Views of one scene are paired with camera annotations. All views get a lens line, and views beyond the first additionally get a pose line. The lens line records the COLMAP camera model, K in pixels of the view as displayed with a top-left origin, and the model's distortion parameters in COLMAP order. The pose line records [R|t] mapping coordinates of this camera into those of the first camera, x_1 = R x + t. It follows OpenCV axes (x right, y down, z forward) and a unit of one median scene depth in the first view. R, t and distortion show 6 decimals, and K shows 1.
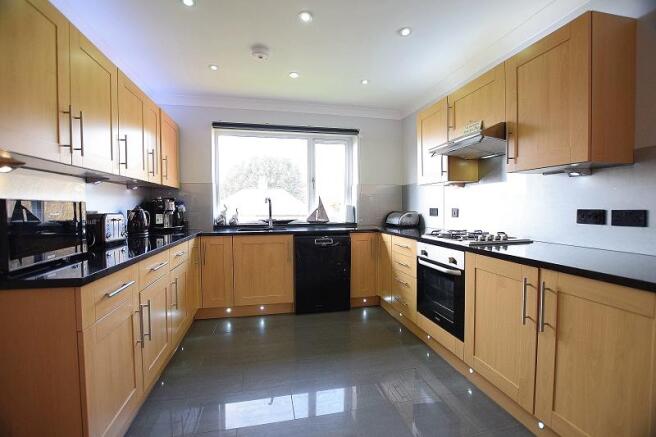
lens RADIAL K [[289.4, 0, 326.3], [0, 289.4, 220.6], [0, 0, 1]] dist [-0.029753, 0.000127]
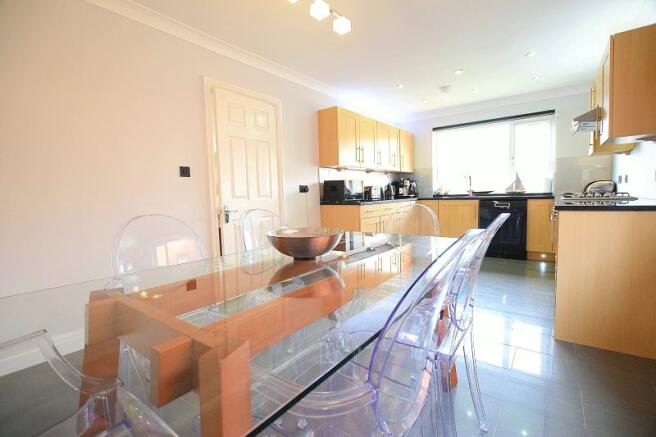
lens RADIAL K [[305.2, 0, 328.6], [0, 305.2, 217.3], [0, 0, 1]] dist [-0.029415, 0.001003]
pose [[0.645838, 0.043357, -0.762242, 0.556437], [-0.008358, 0.998728, 0.049727, 0.066963], [0.763428, -0.025745, 0.645379, -0.546594]]
